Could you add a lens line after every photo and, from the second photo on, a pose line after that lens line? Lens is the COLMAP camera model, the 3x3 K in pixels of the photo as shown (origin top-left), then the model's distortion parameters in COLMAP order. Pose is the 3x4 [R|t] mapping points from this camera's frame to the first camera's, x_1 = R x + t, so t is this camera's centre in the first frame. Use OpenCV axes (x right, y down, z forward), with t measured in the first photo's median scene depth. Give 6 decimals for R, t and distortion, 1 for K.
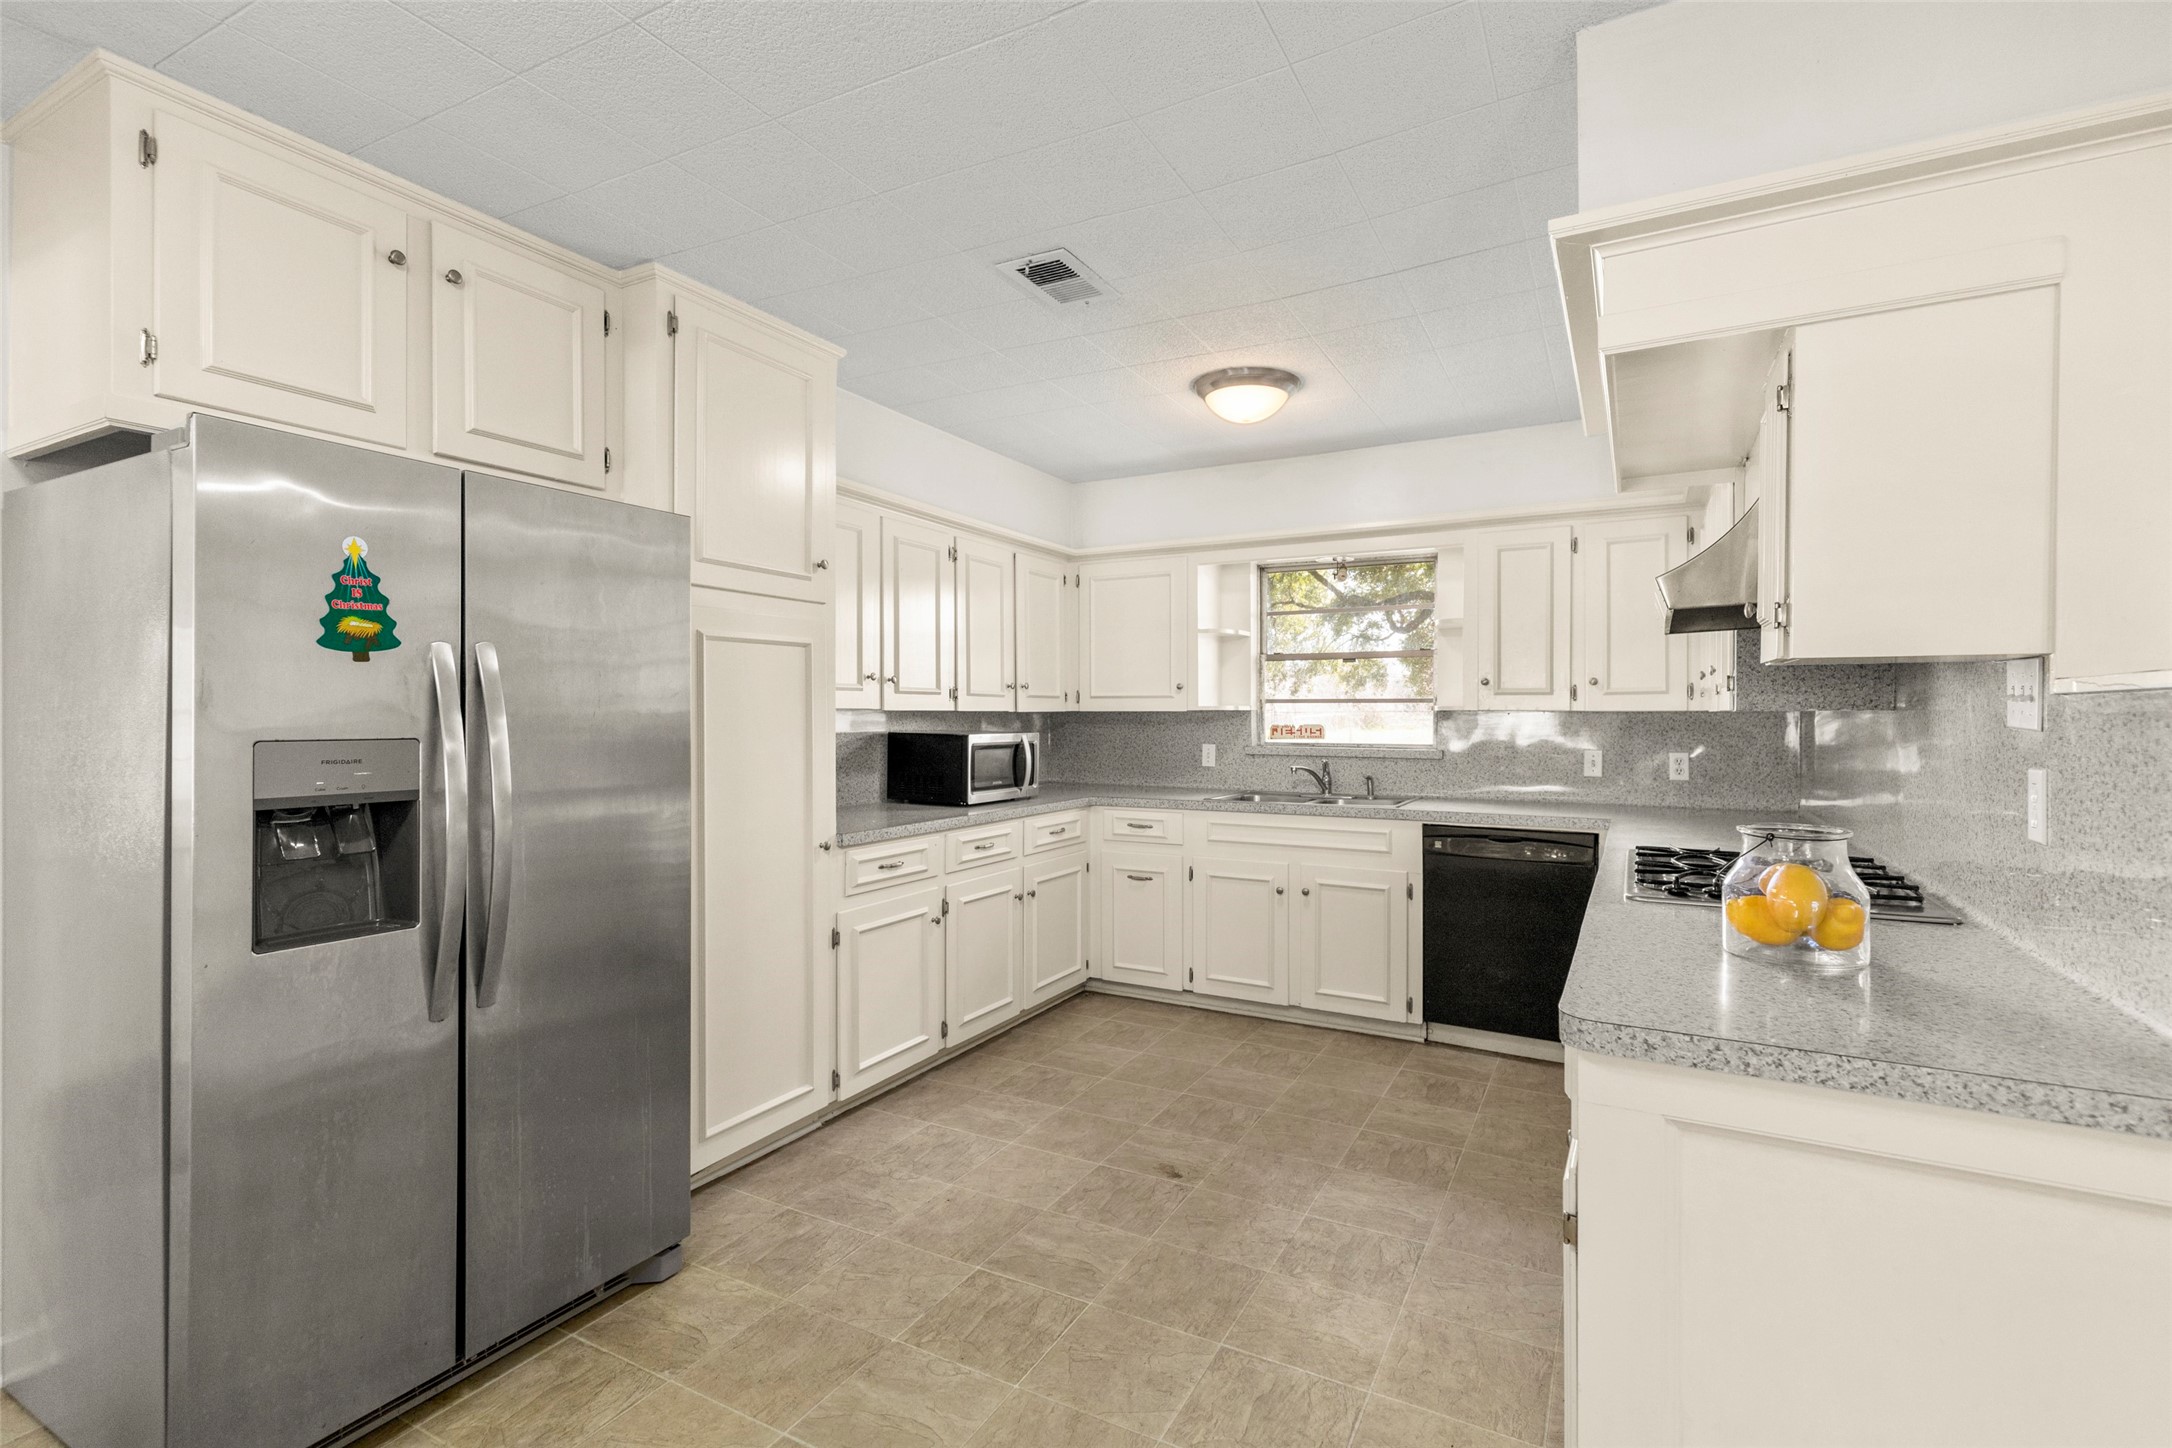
lens RADIAL K [[992.1, 0, 1088.4], [0, 992.1, 715.0], [0, 0, 1]] dist [0.015875, -0.000463]
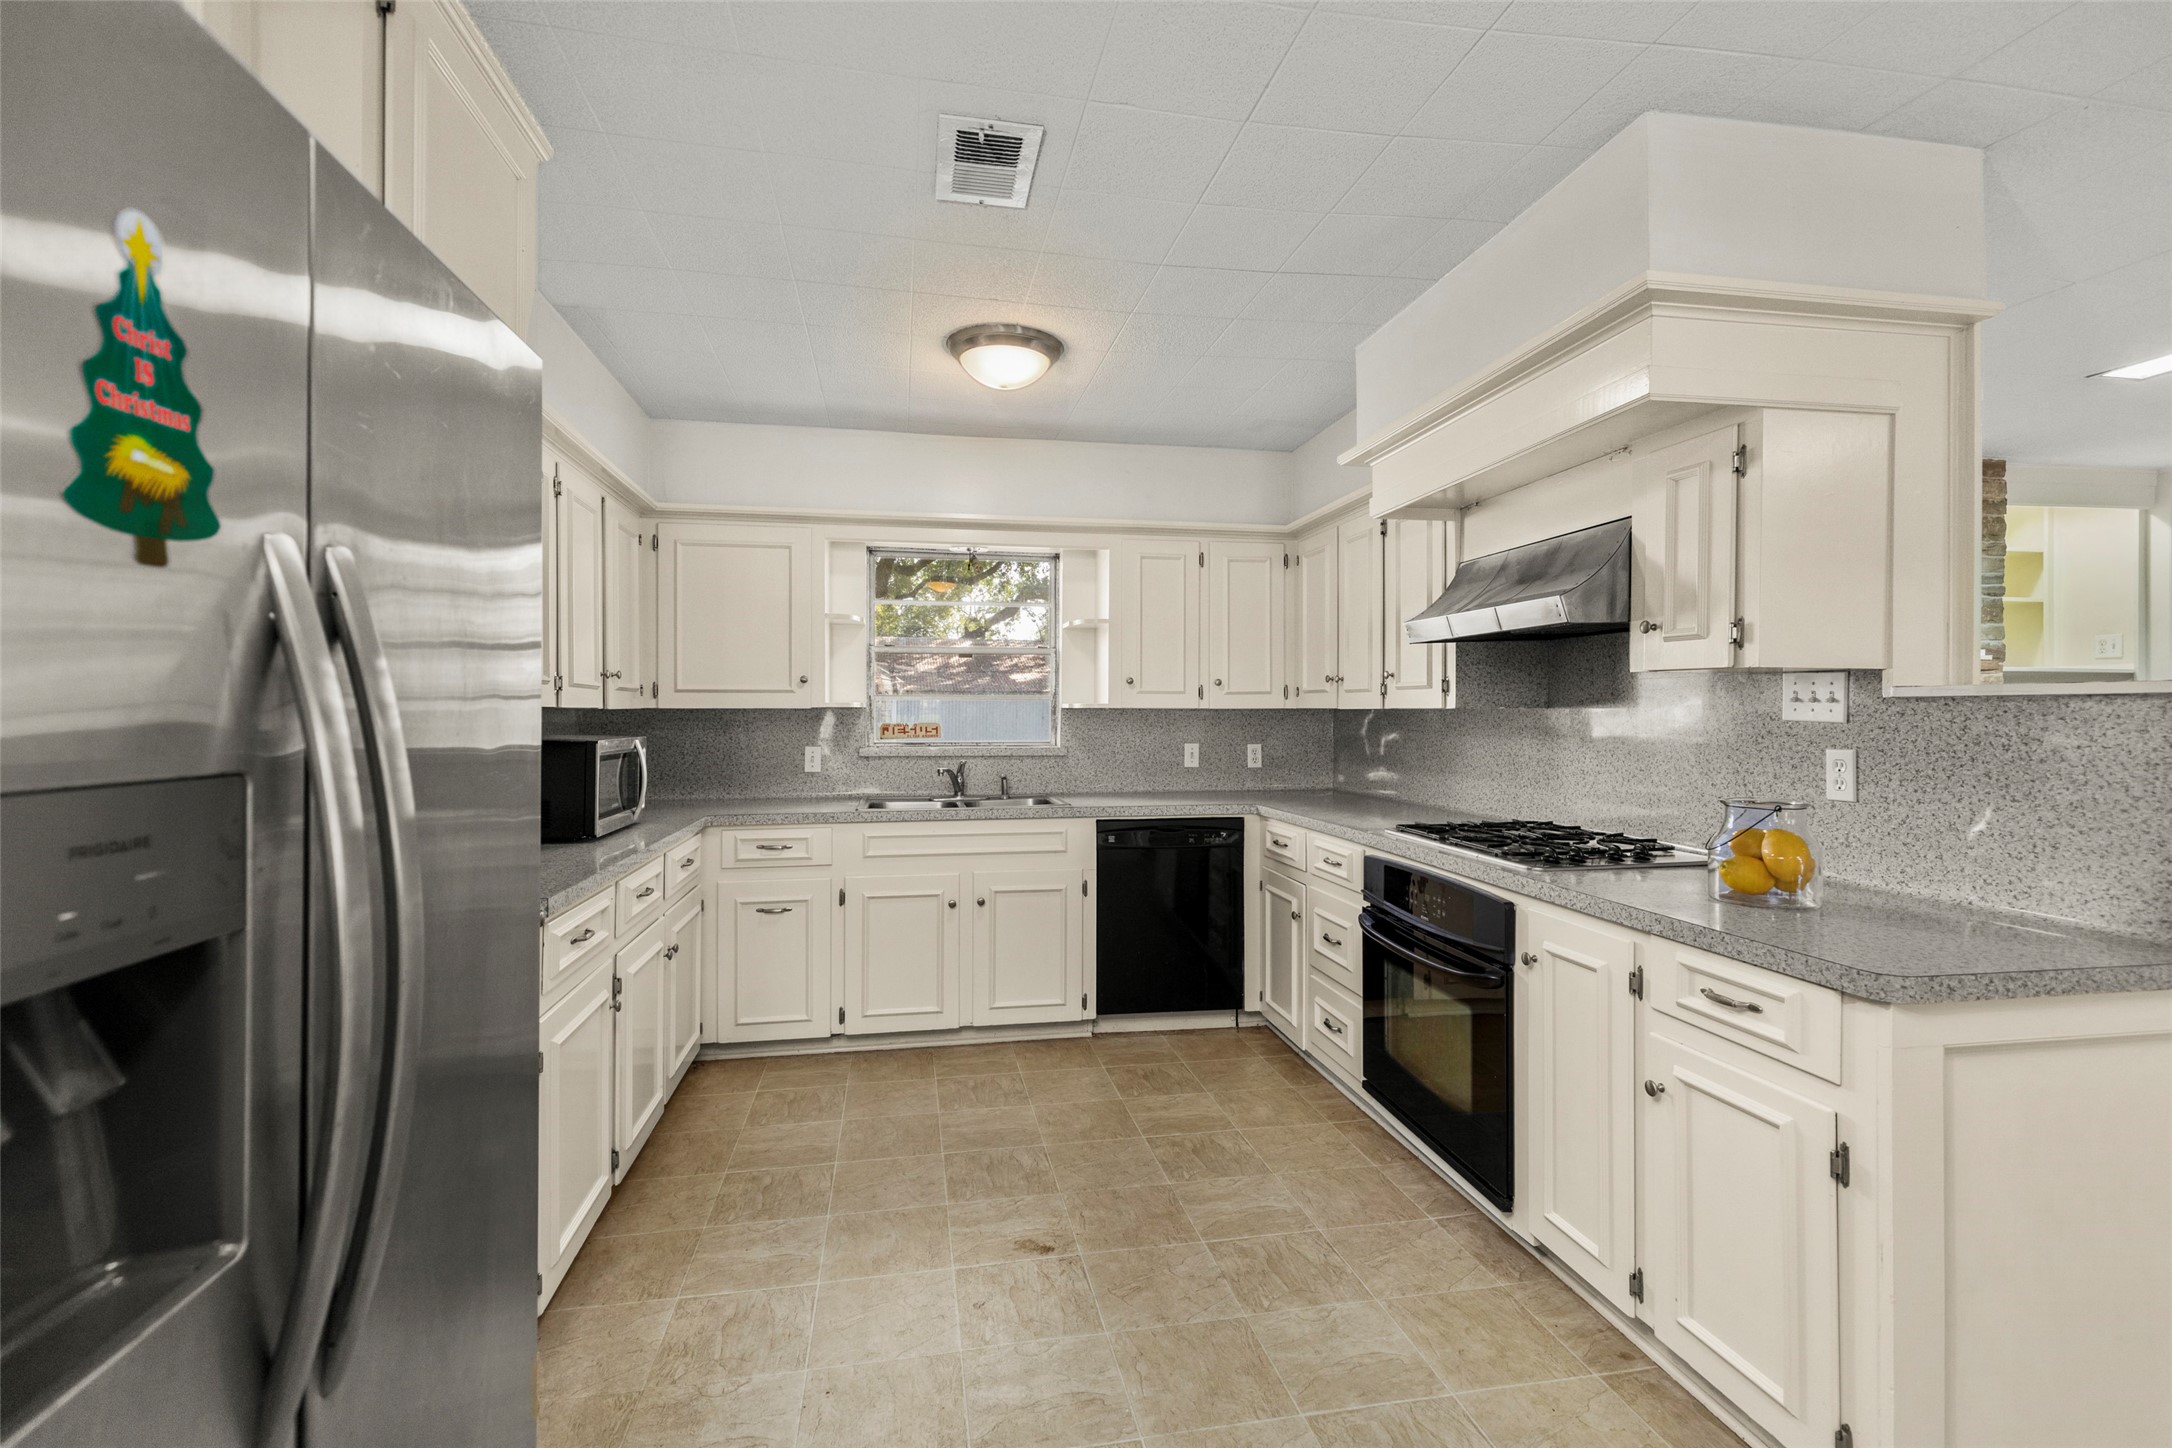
lens RADIAL K [[989.4, 0, 1084.2], [0, 989.4, 706.3], [0, 0, 1]] dist [0.011933, -0.000659]
pose [[0.777245, 0.003018, 0.629190, -0.305991], [0.001401, 0.999978, -0.006527, 0.000303], [-0.629196, 0.005954, 0.777224, 0.223995]]
